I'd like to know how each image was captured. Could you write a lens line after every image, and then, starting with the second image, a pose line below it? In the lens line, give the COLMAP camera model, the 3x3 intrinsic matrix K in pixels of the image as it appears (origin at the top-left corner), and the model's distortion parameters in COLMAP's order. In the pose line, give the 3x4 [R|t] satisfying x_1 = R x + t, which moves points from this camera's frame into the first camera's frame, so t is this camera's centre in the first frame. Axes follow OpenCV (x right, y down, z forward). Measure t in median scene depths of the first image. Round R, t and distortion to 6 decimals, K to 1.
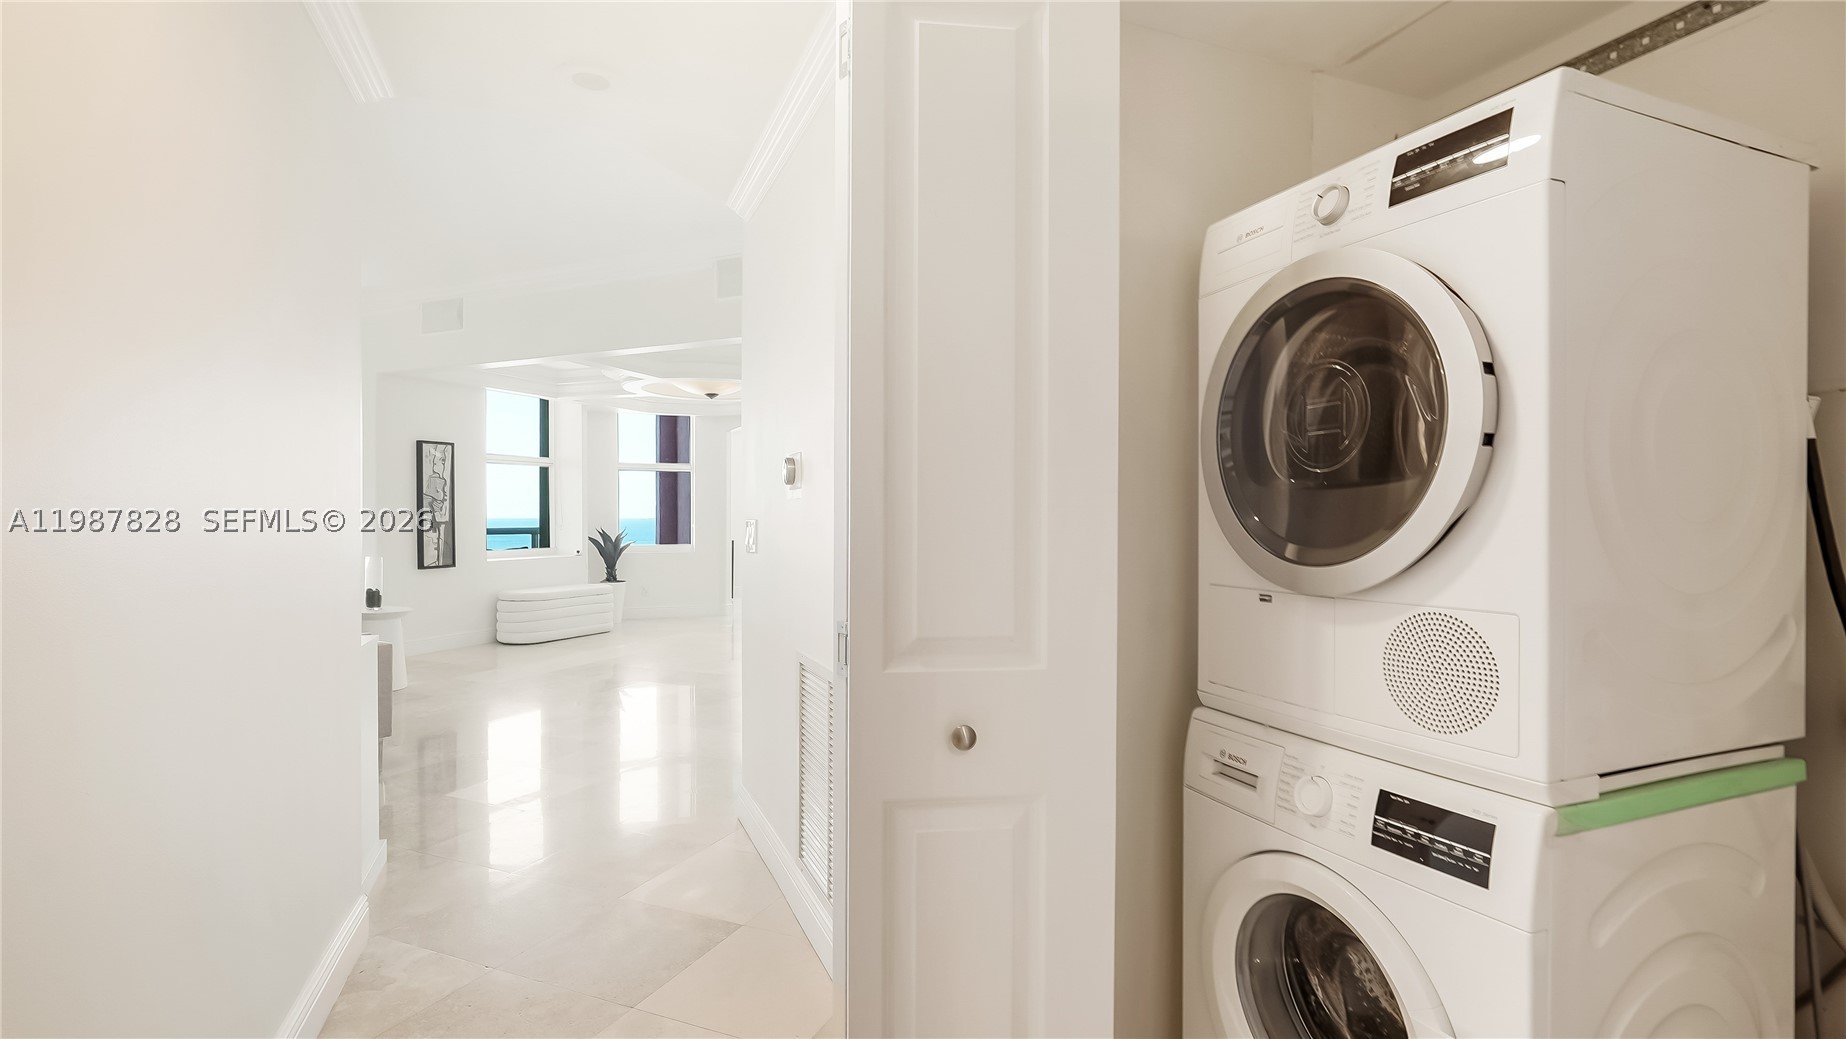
lens RADIAL K [[880.0, 0, 934.6], [0, 880.0, 520.3], [0, 0, 1]] dist [-0.007112, 0.003031]
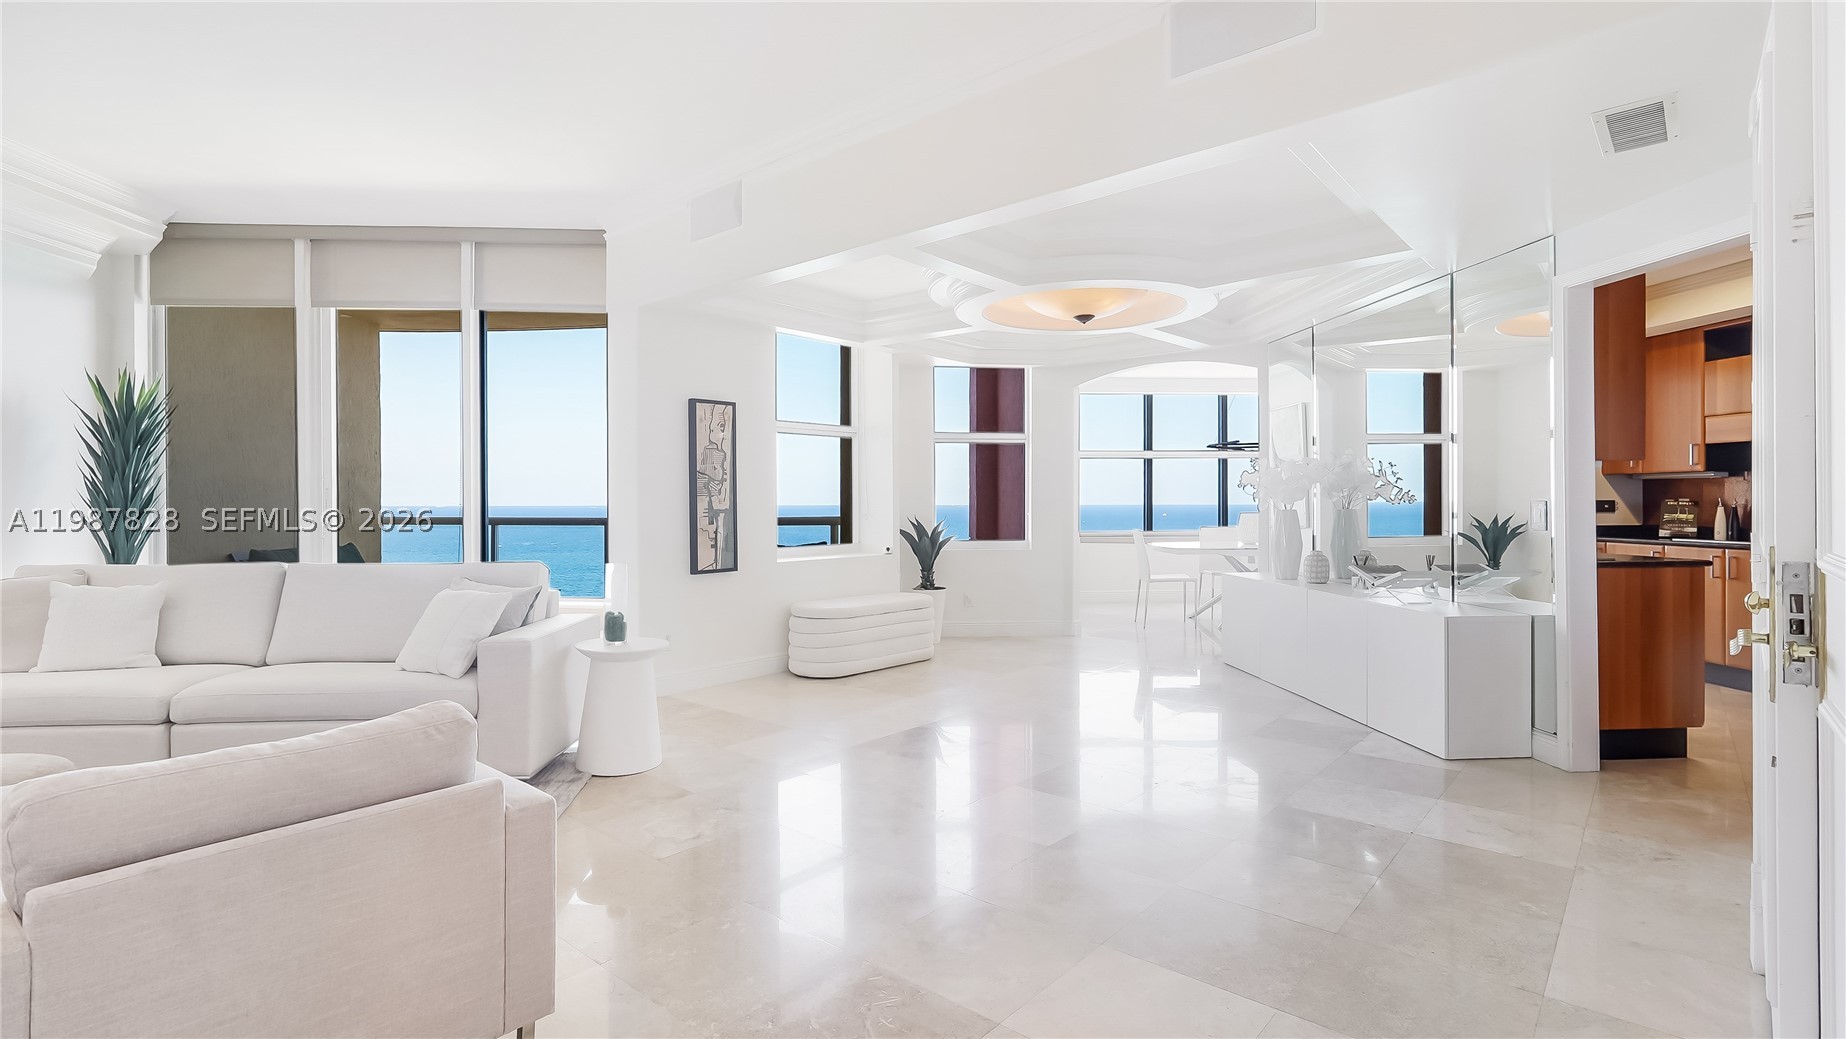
lens RADIAL K [[880.0, 0, 931.3], [0, 880.0, 512.9], [0, 0, 1]] dist [-0.007112, 0.003031]
pose [[0.953216, 0.003780, -0.302266, -0.147314], [-0.001171, 0.999960, 0.008811, -0.002035], [0.302287, -0.008045, 0.953183, 0.304025]]
